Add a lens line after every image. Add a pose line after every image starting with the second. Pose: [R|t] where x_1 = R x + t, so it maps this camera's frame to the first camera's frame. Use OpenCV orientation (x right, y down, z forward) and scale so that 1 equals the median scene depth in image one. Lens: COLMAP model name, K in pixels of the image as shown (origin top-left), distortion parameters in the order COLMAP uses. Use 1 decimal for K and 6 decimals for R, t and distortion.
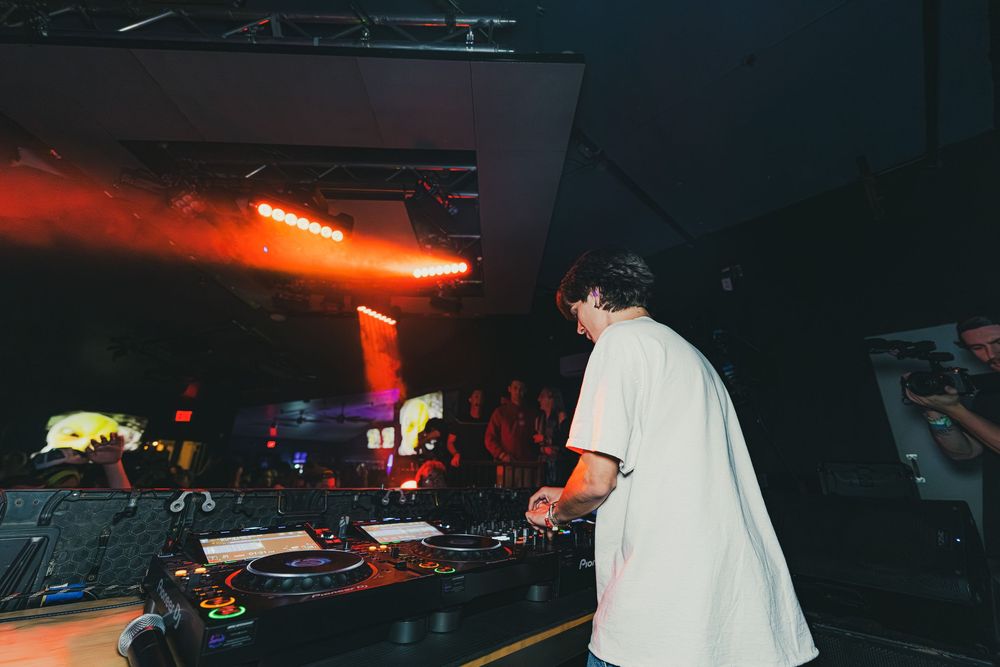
lens RADIAL K [[395.7, 0, 499.7], [0, 395.7, 333.8], [0, 0, 1]] dist [0.006028, 0.000537]
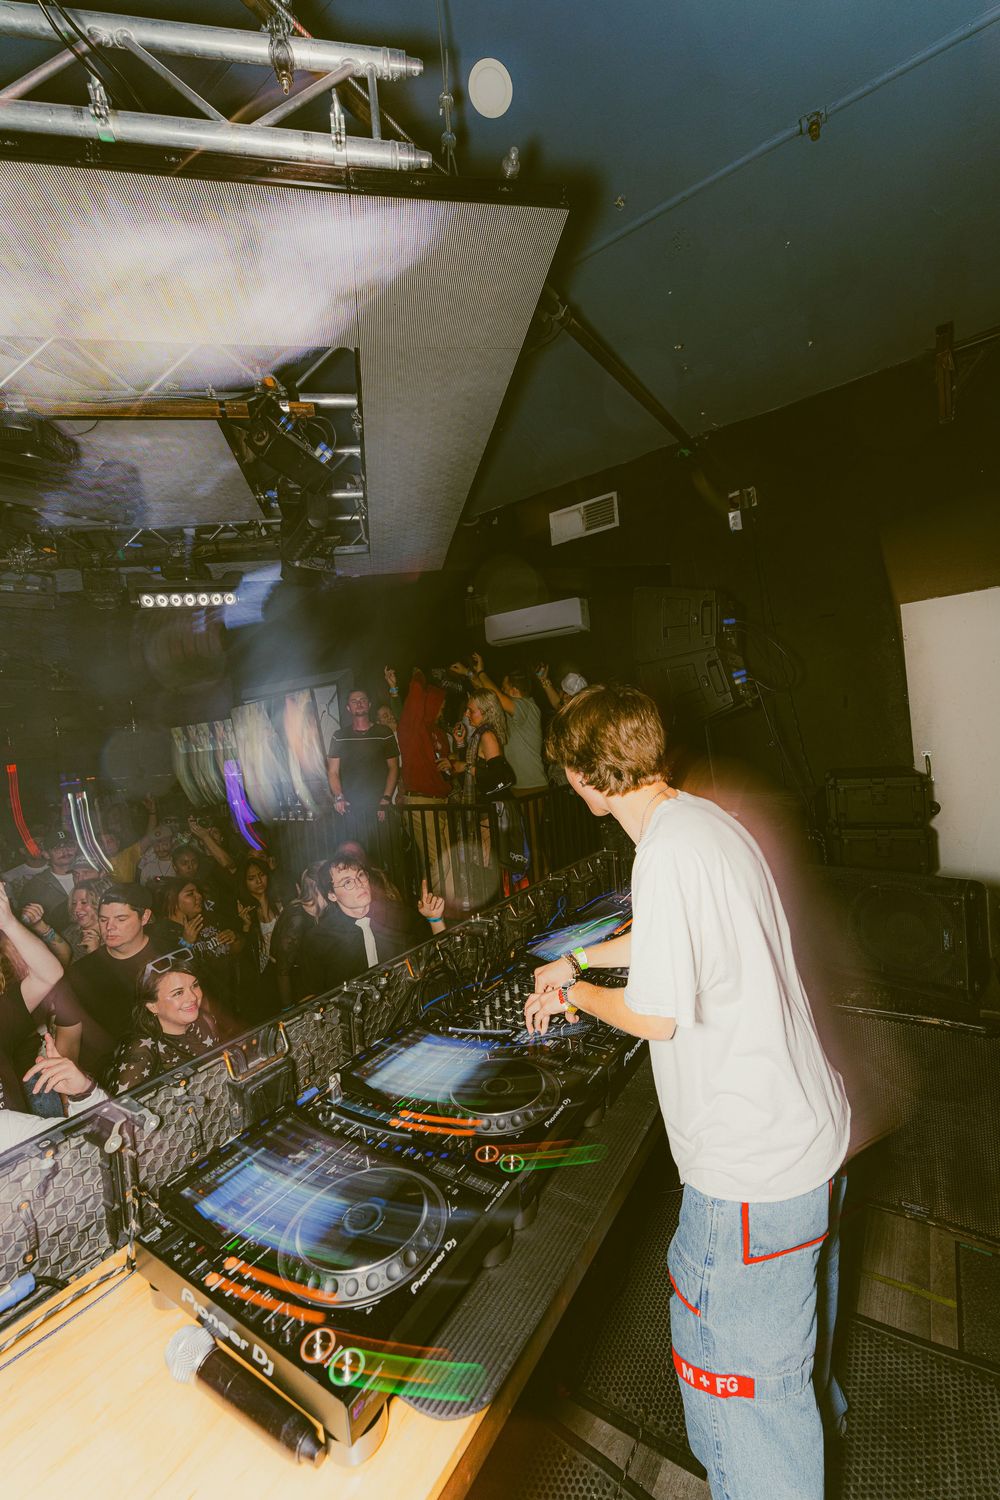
lens RADIAL K [[593.6, 0, 501.1], [0, 593.6, 750.2], [0, 0, 1]] dist [0.006028, 0.000537]
pose [[0.975832, -0.125107, 0.179166, -0.073790], [0.058541, 0.939593, 0.337250, -0.180781], [-0.210535, -0.318611, 0.924209, 0.025493]]
